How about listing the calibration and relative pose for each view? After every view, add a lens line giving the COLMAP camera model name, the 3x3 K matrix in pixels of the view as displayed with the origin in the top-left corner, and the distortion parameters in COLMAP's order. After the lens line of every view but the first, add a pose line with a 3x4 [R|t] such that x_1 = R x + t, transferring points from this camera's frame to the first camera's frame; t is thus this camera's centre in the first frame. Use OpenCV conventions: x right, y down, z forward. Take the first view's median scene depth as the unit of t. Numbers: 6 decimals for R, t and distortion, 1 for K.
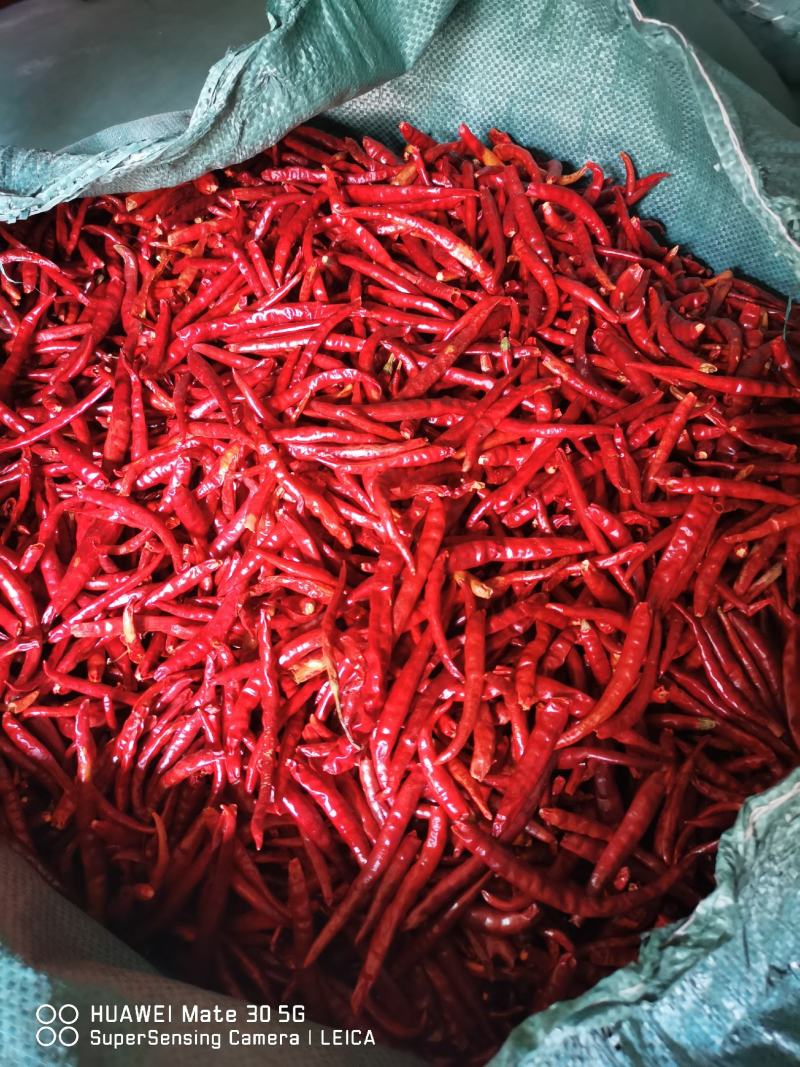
lens RADIAL K [[833.1, 0, 400.0], [0, 833.1, 533.5], [0, 0, 1]] dist [0.034162, -0.045800]
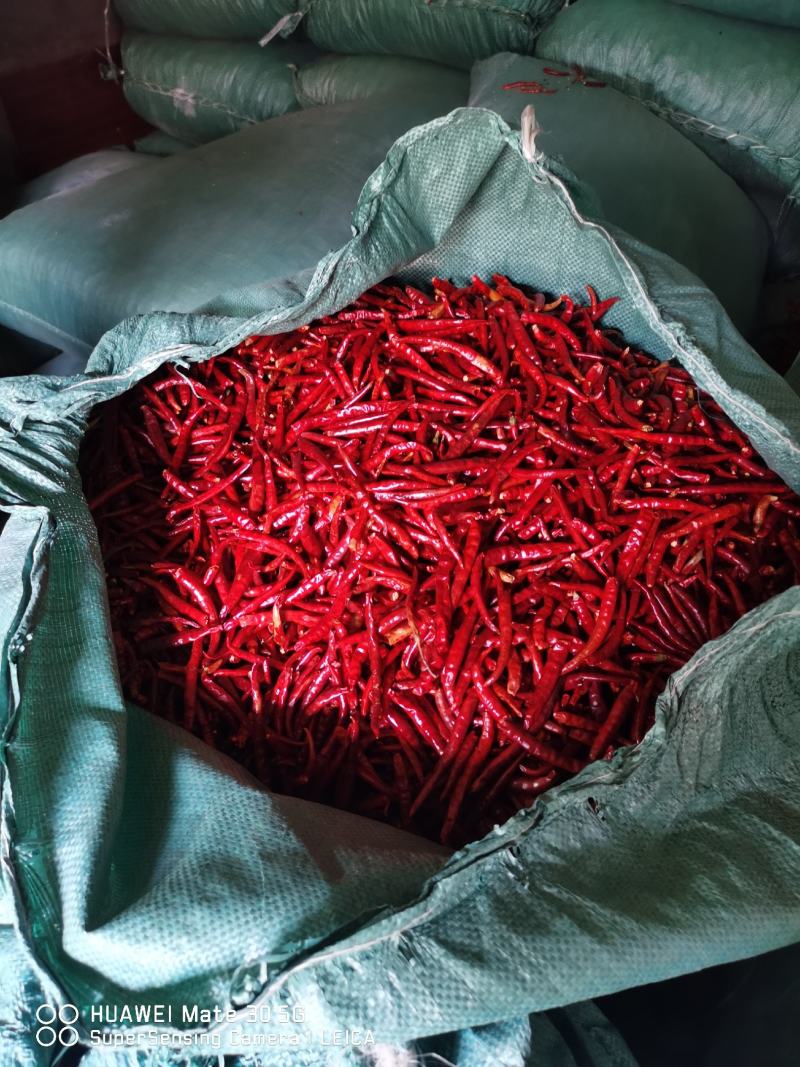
lens RADIAL K [[824.6, 0, 400.0], [0, 824.6, 533.5], [0, 0, 1]] dist [0.043572, -0.073184]
pose [[0.998264, -0.053349, -0.024943, -0.051436], [0.050648, 0.993835, -0.098622, 0.114848], [0.030051, 0.097188, 0.994812, -0.478609]]
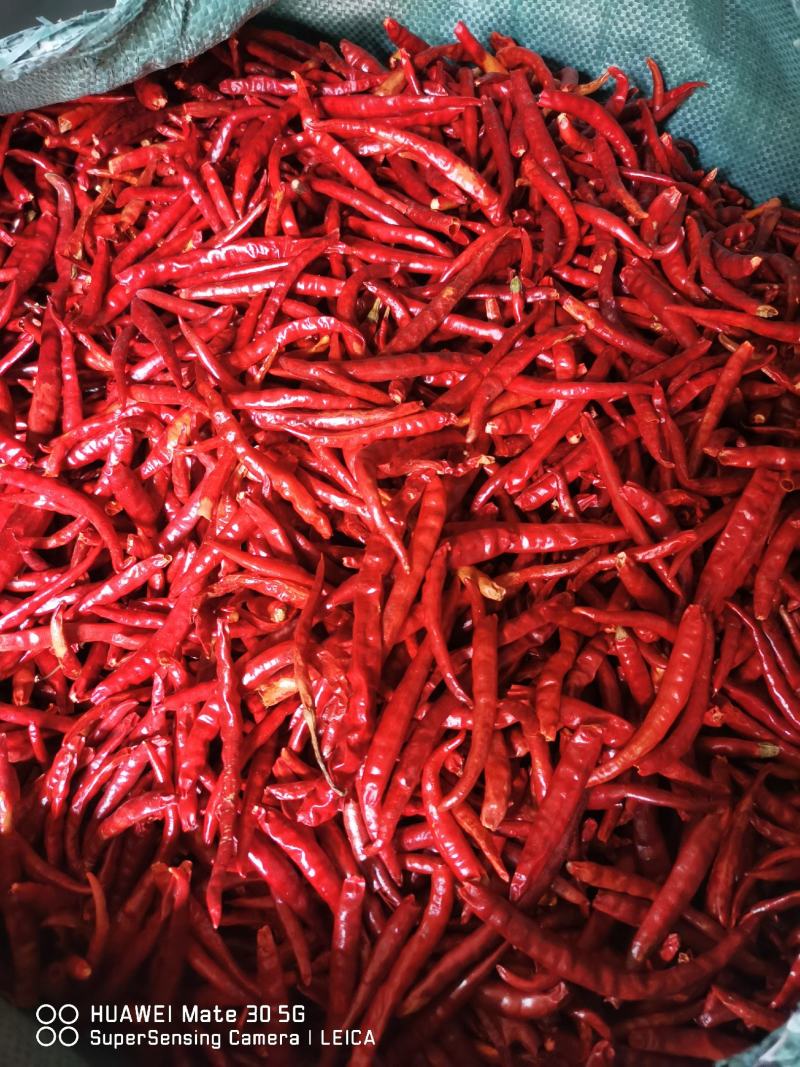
lens RADIAL K [[841.0, 0, 400.0], [0, 841.0, 533.5], [0, 0, 1]] dist [0.032453, -0.063407]
pose [[0.999881, -0.012199, 0.009393, 0.001644], [0.011790, 0.999031, 0.042402, -0.020322], [-0.009902, -0.042287, 0.999056, 0.170172]]
